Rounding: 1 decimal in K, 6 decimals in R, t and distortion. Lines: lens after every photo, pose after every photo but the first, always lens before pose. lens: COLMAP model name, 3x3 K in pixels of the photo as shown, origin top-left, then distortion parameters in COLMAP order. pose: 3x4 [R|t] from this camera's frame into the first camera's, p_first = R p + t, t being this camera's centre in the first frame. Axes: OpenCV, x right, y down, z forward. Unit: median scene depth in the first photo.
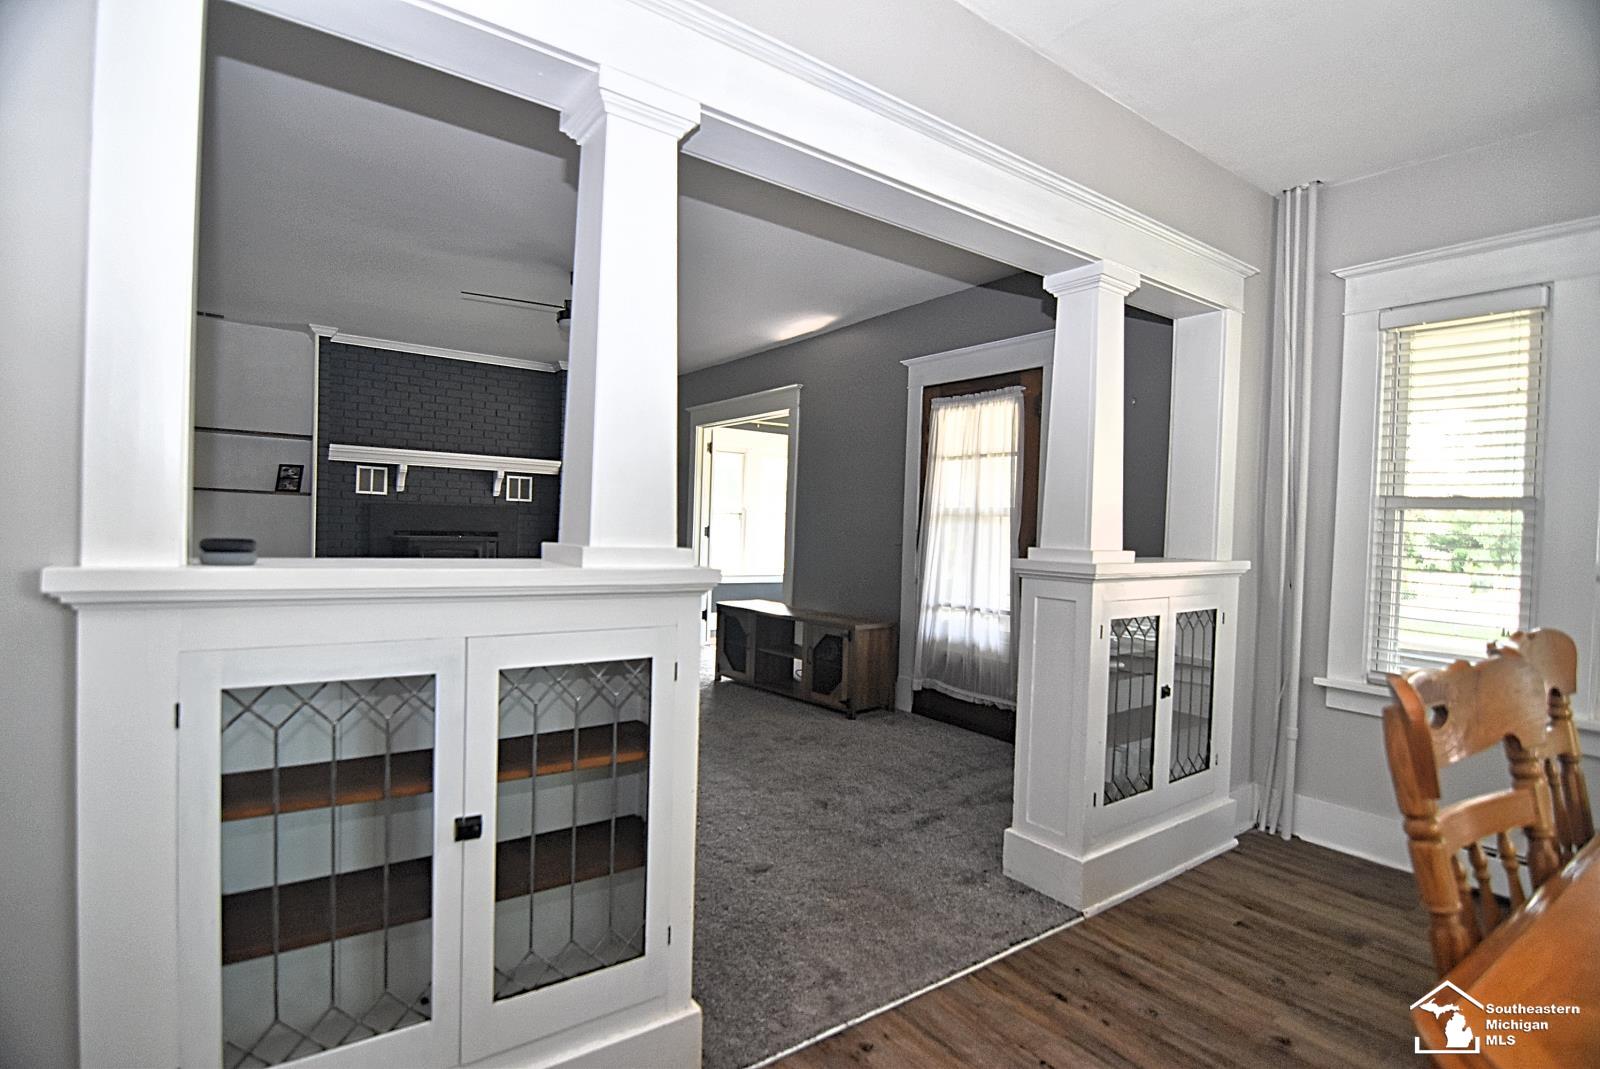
lens RADIAL K [[773.5, 0, 789.5], [0, 773.5, 540.5], [0, 0, 1]] dist [-0.018462, -0.005574]
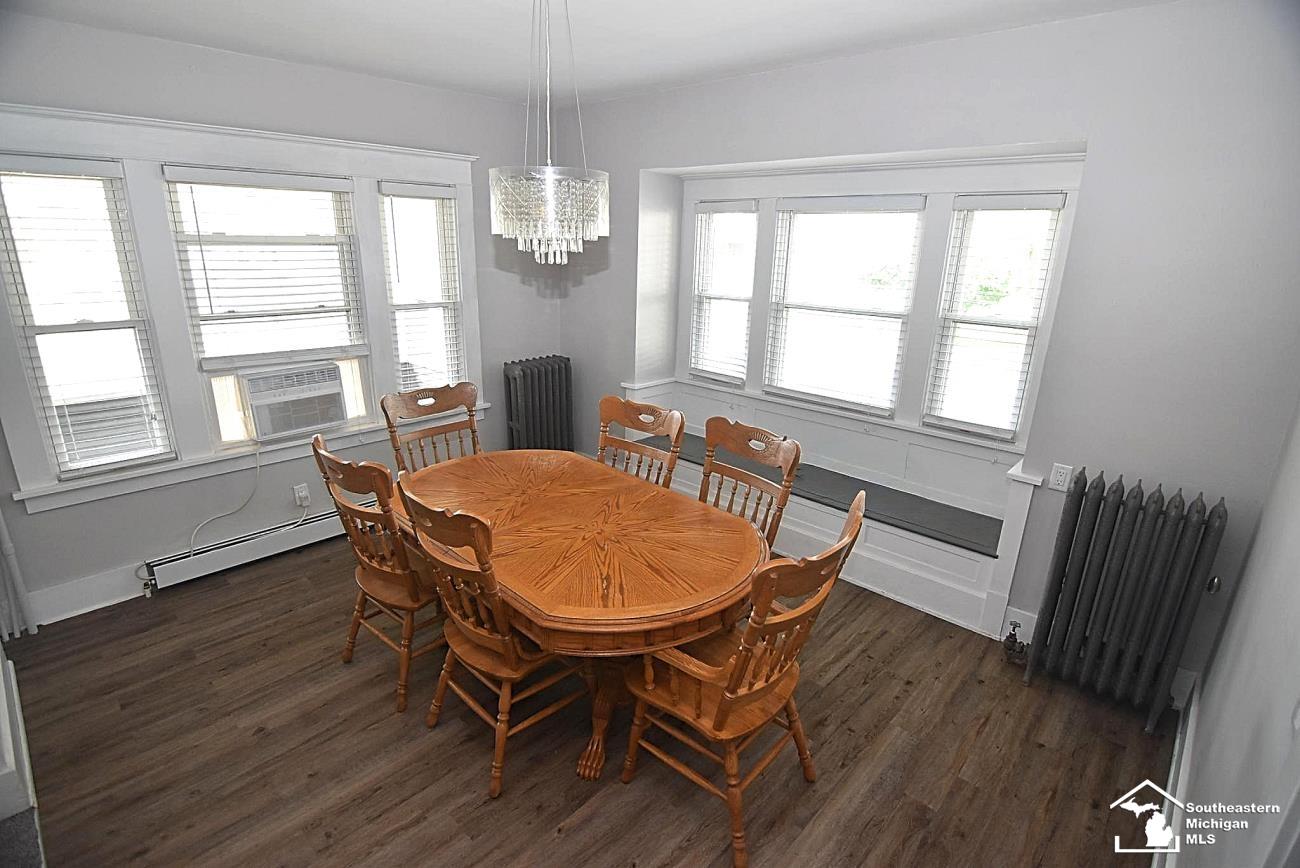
lens RADIAL K [[628.4, 0, 641.7], [0, 628.4, 440.9], [0, 0, 1]] dist [-0.018462, -0.005574]
pose [[-0.196059, -0.328618, 0.923889, -0.313950], [-0.004808, 0.942486, 0.334212, -0.213961], [-0.980580, 0.061083, -0.186363, 0.280849]]
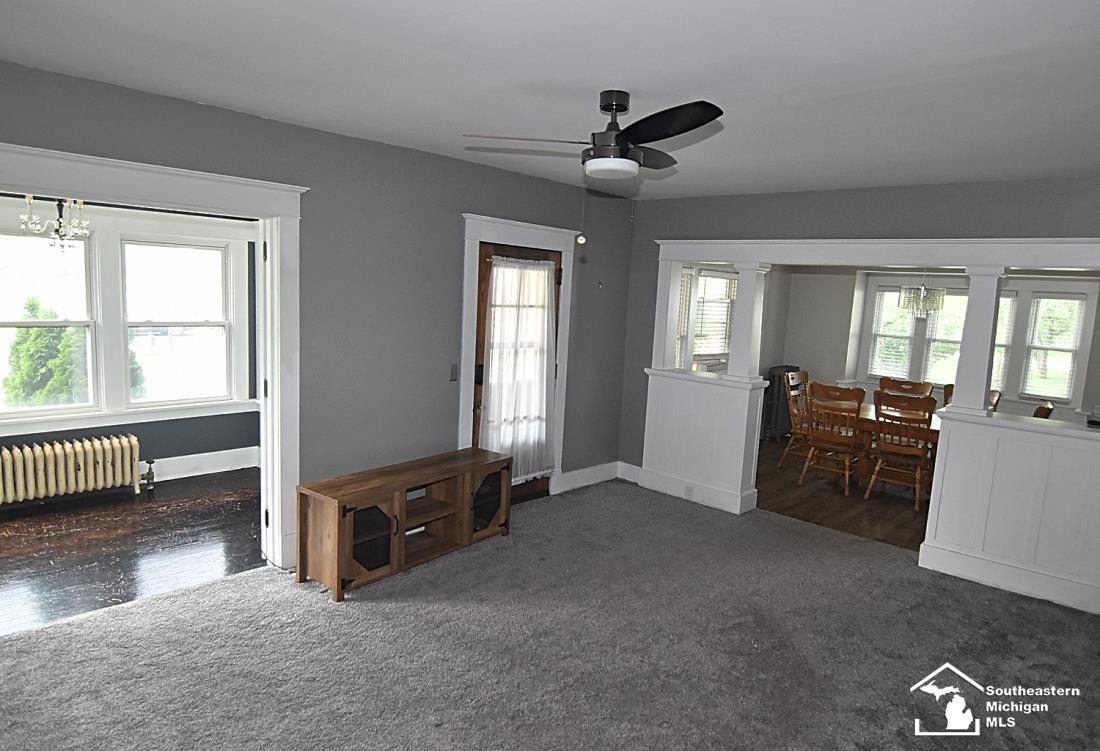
lens RADIAL K [[668.3, 0, 549.9], [0, 668.3, 373.6], [0, 0, 1]] dist [-0.017125, -0.001594]
pose [[-0.202884, -0.163433, 0.965468, -1.442941], [-0.035791, 0.986552, 0.159481, -0.289242], [-0.978548, -0.002199, -0.206005, 1.898057]]
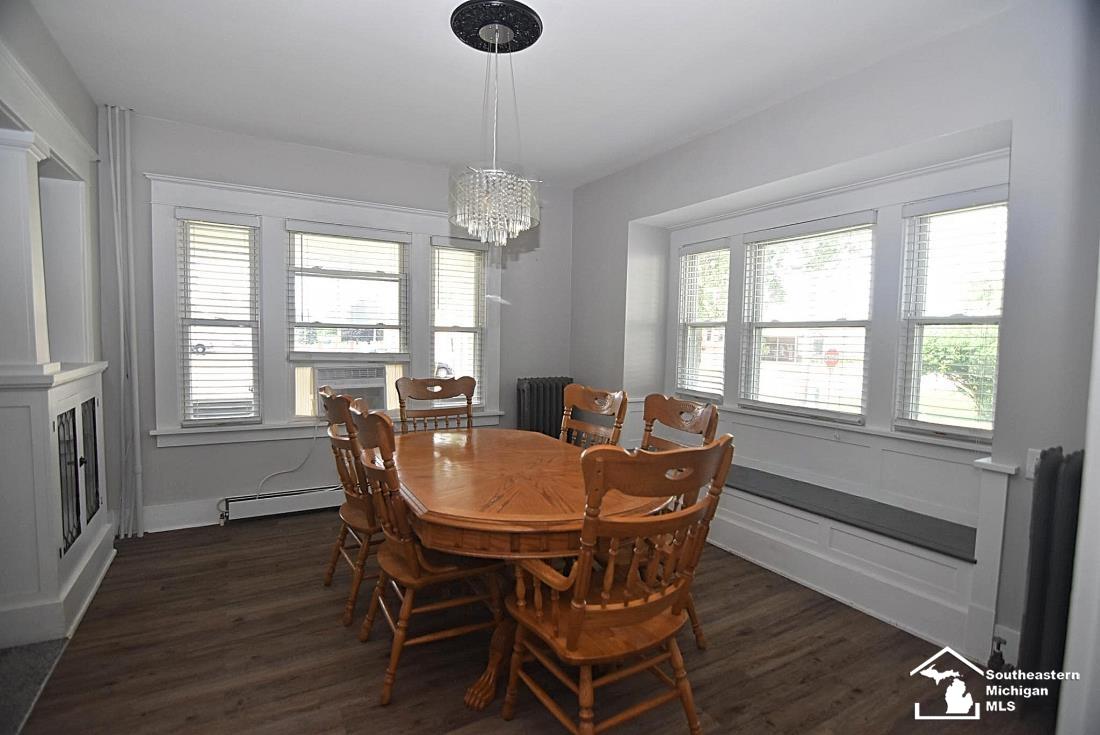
lens RADIAL K [[531.8, 0, 543.9], [0, 531.8, 371.3], [0, 0, 1]] dist [-0.018462, -0.005574]
pose [[0.099158, -0.090531, 0.990945, -0.329900], [0.005712, 0.995888, 0.090411, -0.042718], [-0.995055, -0.003305, 0.099267, 0.078241]]
